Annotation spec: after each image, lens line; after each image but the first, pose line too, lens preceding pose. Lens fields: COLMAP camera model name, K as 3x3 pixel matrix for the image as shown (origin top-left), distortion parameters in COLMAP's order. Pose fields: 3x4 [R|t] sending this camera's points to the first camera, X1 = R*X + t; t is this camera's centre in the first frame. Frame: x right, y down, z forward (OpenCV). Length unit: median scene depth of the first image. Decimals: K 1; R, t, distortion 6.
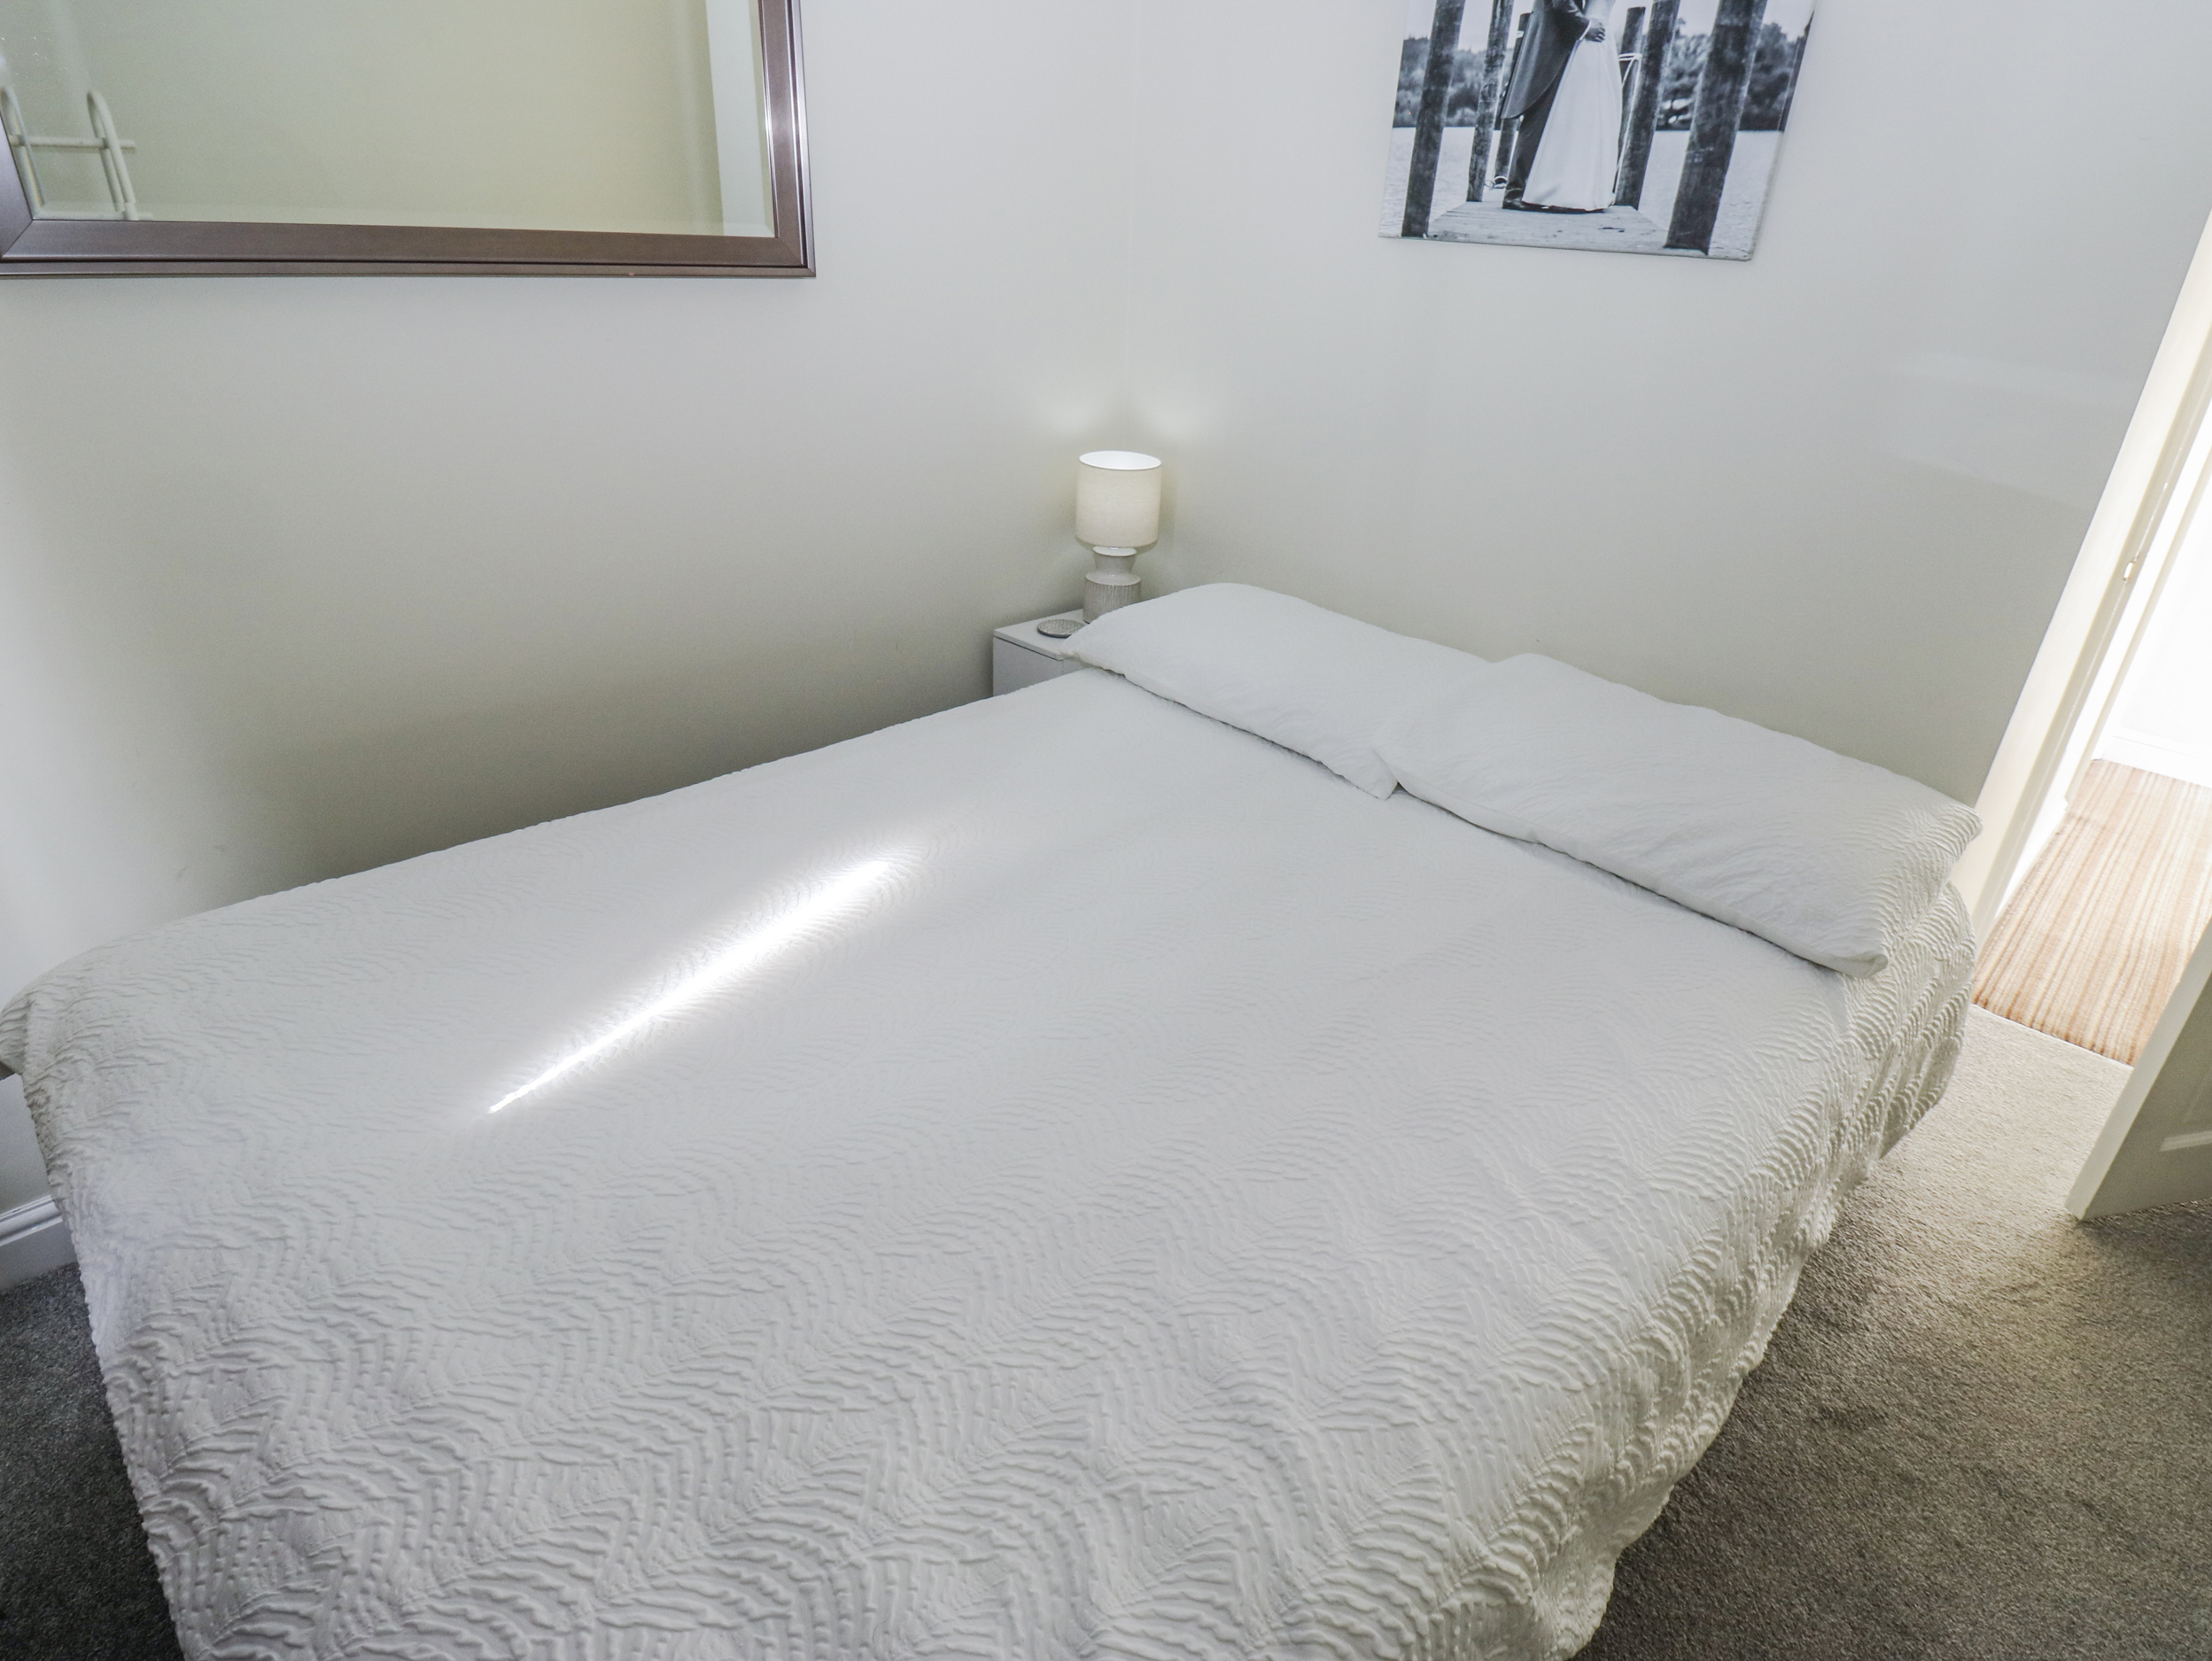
lens RADIAL K [[1167.5, 0, 1109.1], [0, 1167.5, 826.2], [0, 0, 1]] dist [-0.003514, -0.009003]
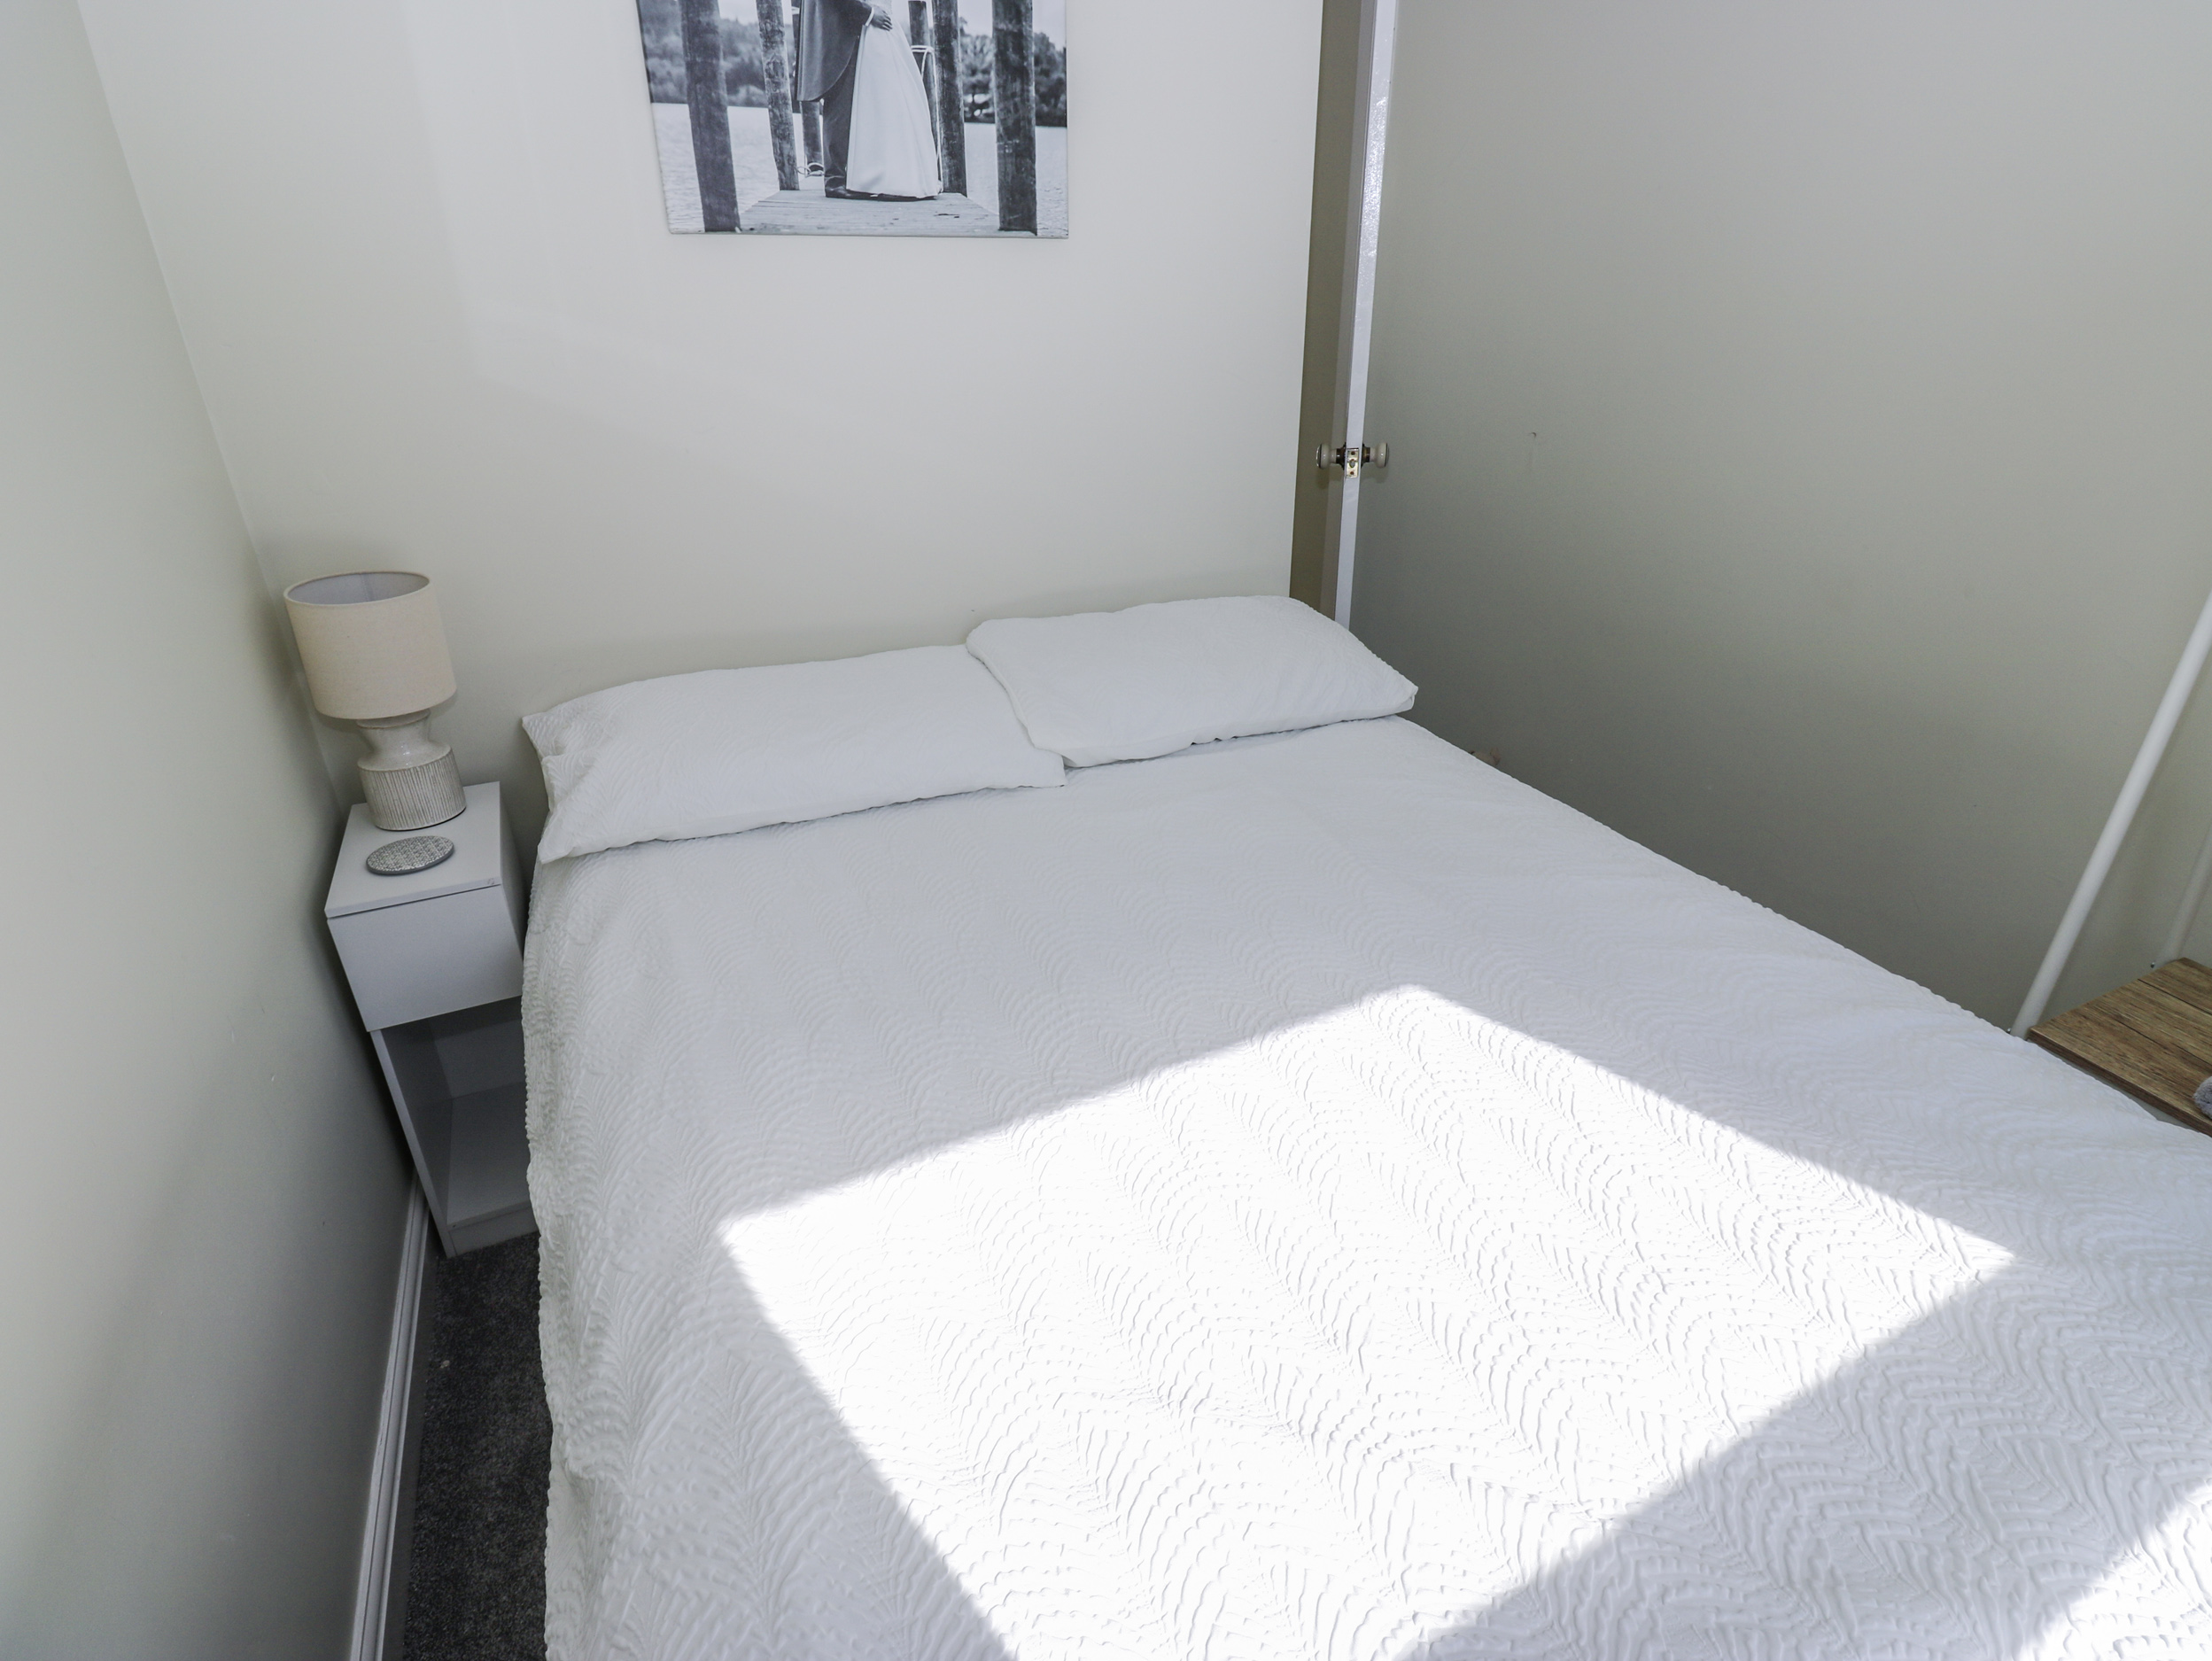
lens RADIAL K [[1167.5, 0, 1106.8], [0, 1167.5, 829.8], [0, 0, 1]] dist [-0.003514, -0.009003]
pose [[0.326309, -0.458329, 0.826714, -0.638933], [0.447655, 0.845222, 0.291898, -0.282577], [-0.832543, 0.274834, 0.480977, 0.518607]]
